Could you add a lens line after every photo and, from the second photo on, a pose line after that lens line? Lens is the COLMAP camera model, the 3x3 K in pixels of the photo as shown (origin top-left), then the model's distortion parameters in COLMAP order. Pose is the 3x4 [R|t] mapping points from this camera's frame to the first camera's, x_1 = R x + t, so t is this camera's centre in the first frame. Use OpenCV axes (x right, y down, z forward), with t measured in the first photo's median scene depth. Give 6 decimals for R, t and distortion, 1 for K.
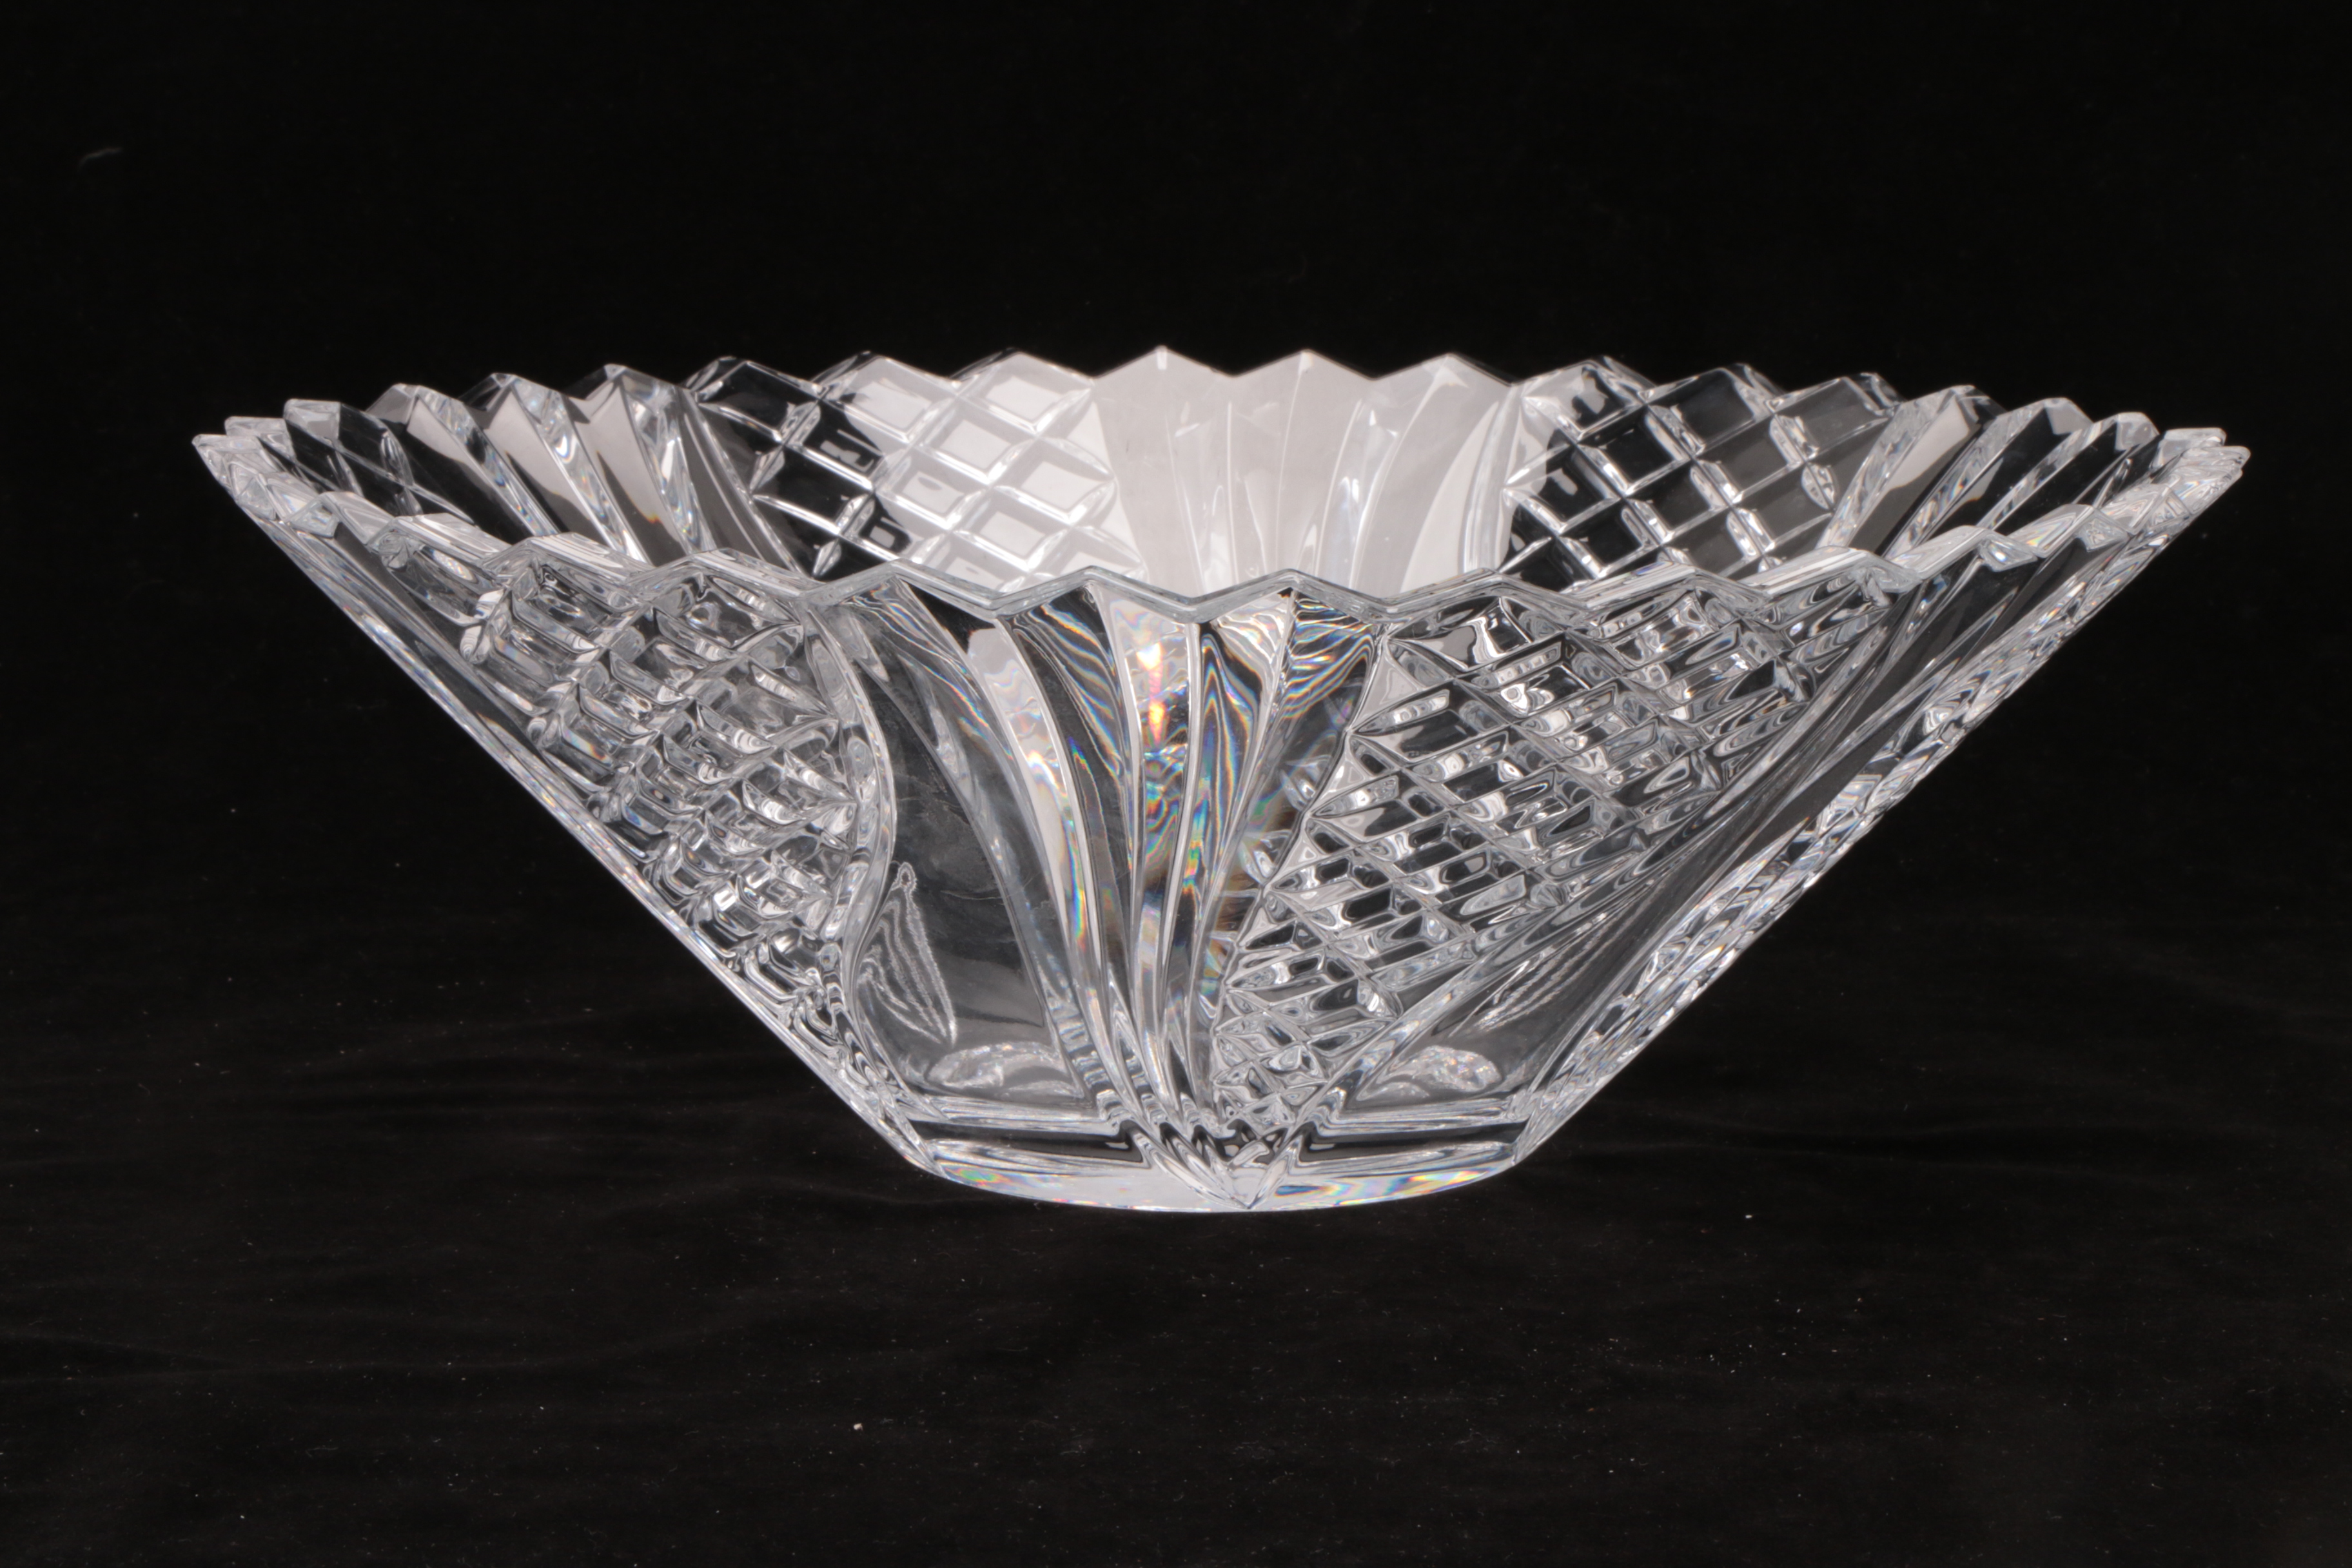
lens RADIAL K [[6969.0, 0, 1172.8], [0, 6969.0, 792.8], [0, 0, 1]] dist [0.408987, 0.000000]
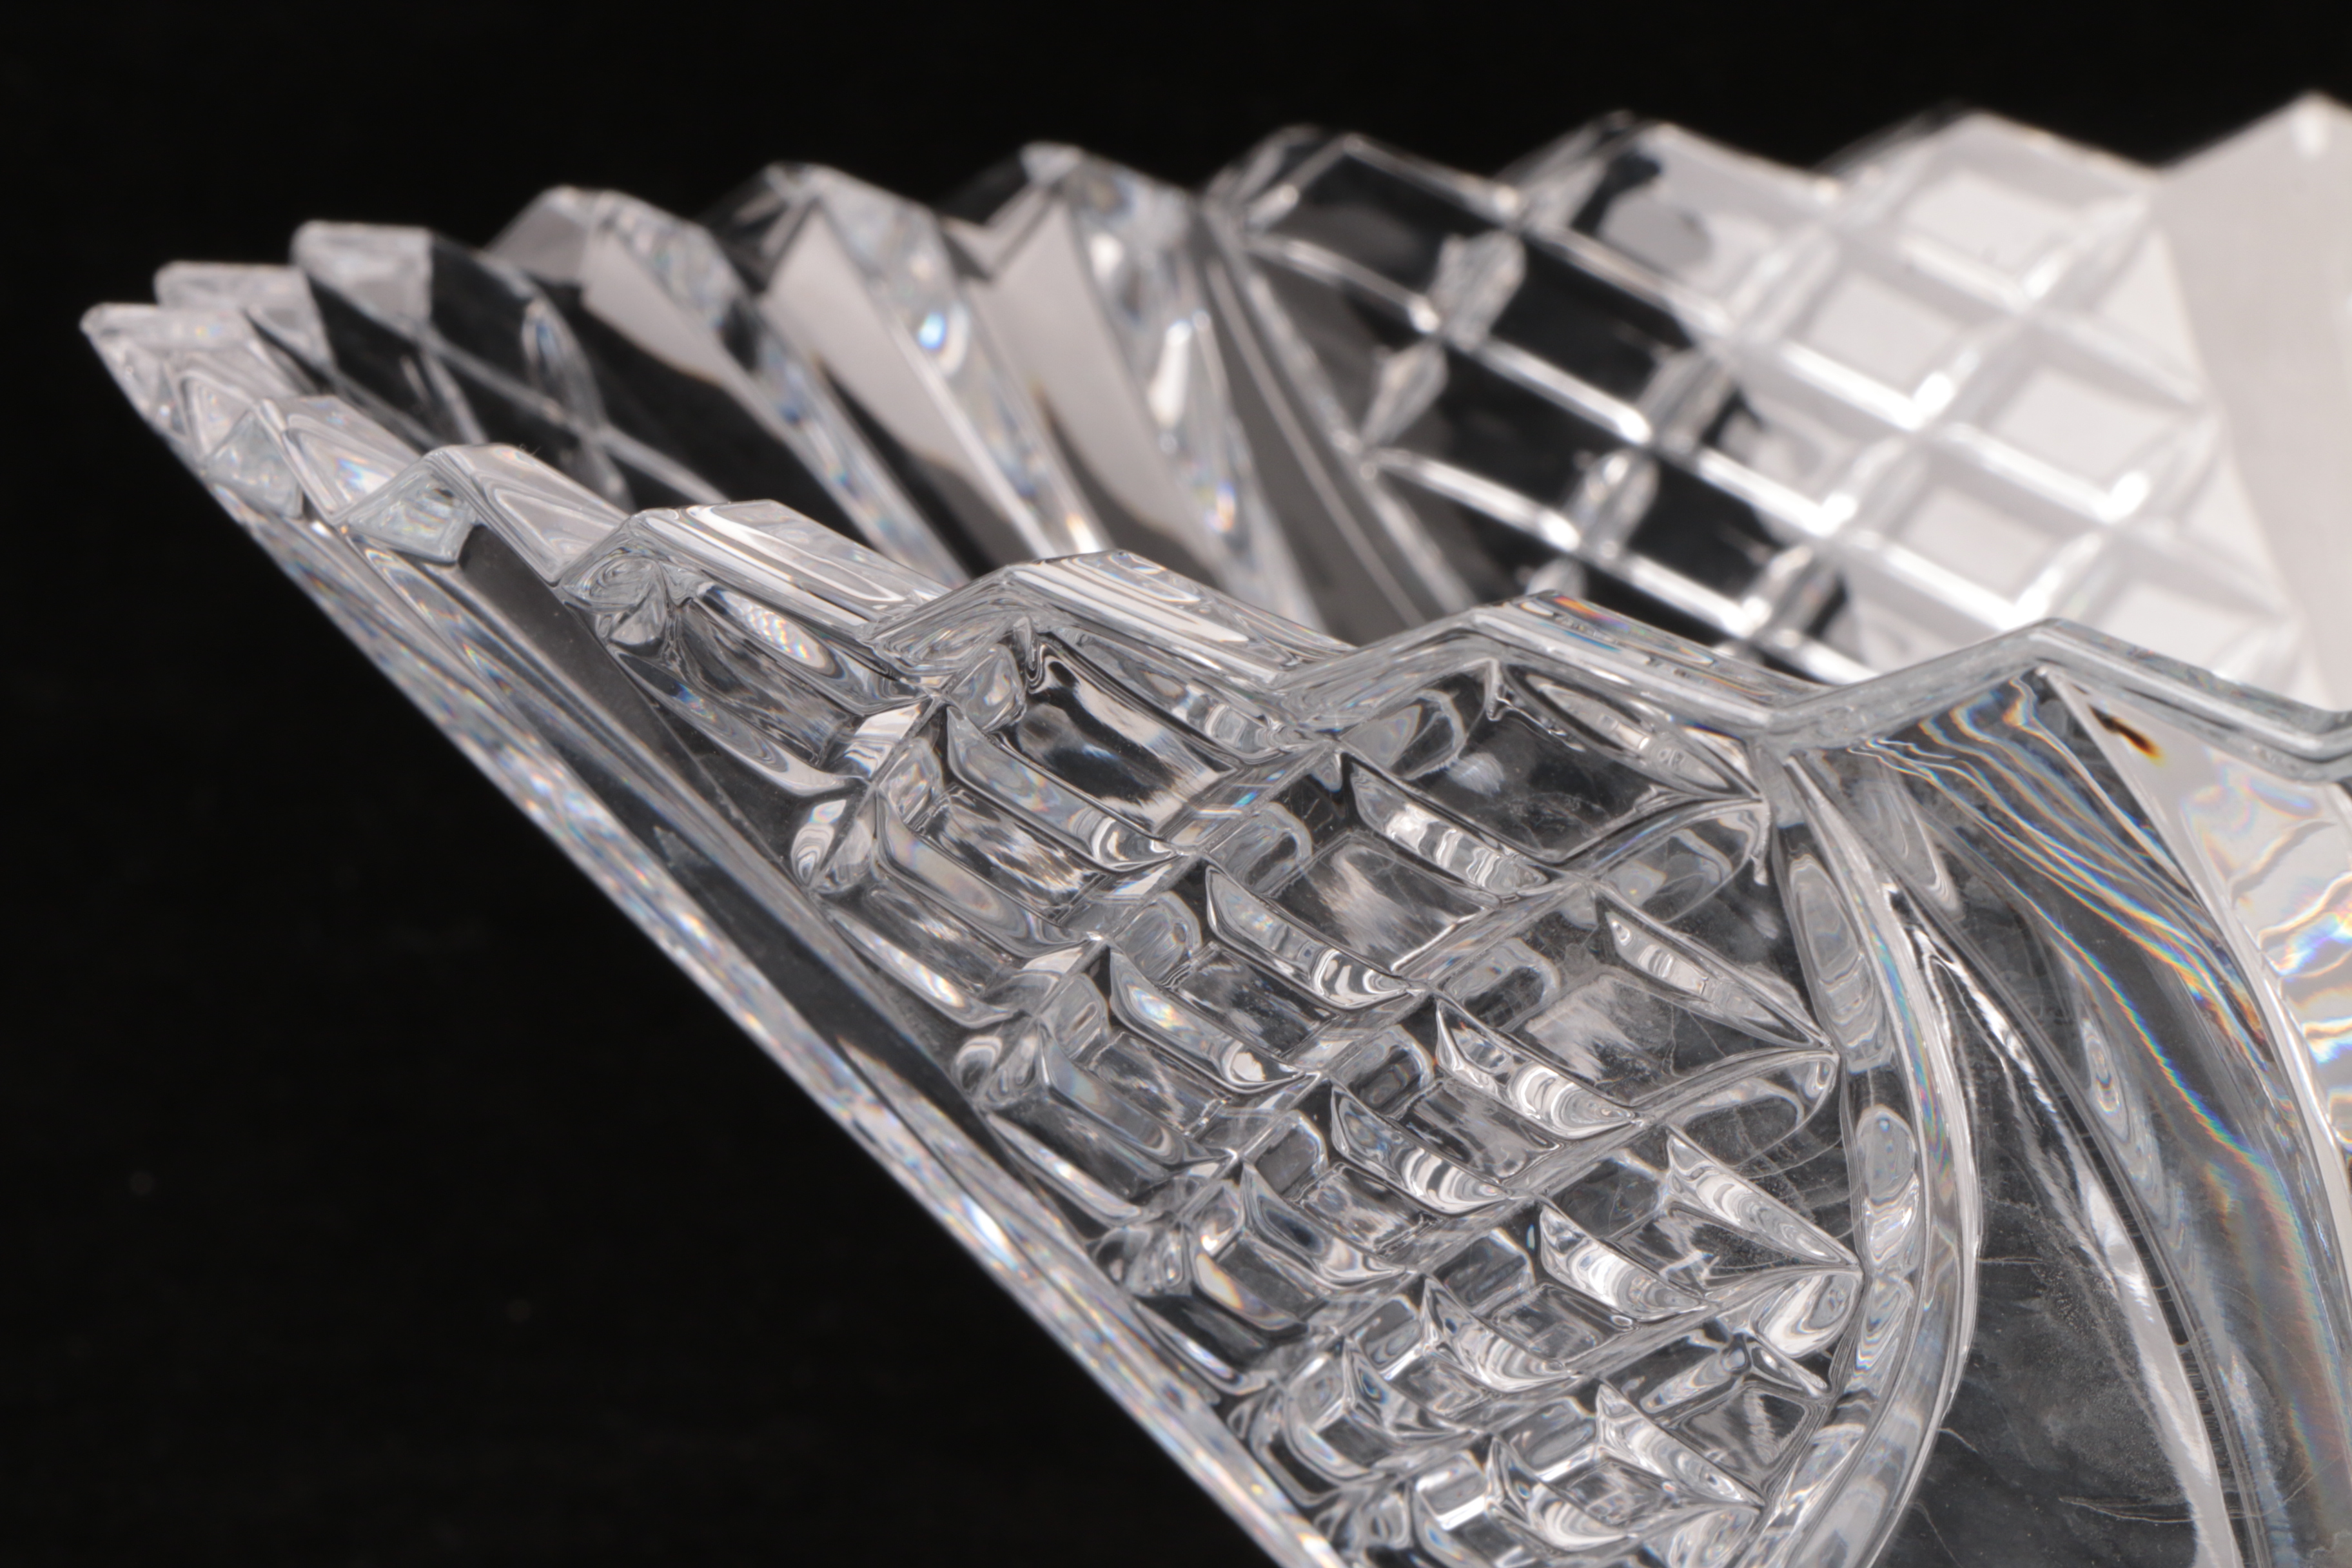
lens RADIAL K [[11233.5, 0, 1177.1], [0, 11233.5, 781.1], [0, 0, 1]] dist [0.181447, 0.000000]
pose [[0.999488, -0.000571, -0.031983, -0.055003], [0.000110, 0.999896, -0.014416, -0.014182], [0.031988, 0.014405, 0.999384, 0.350740]]
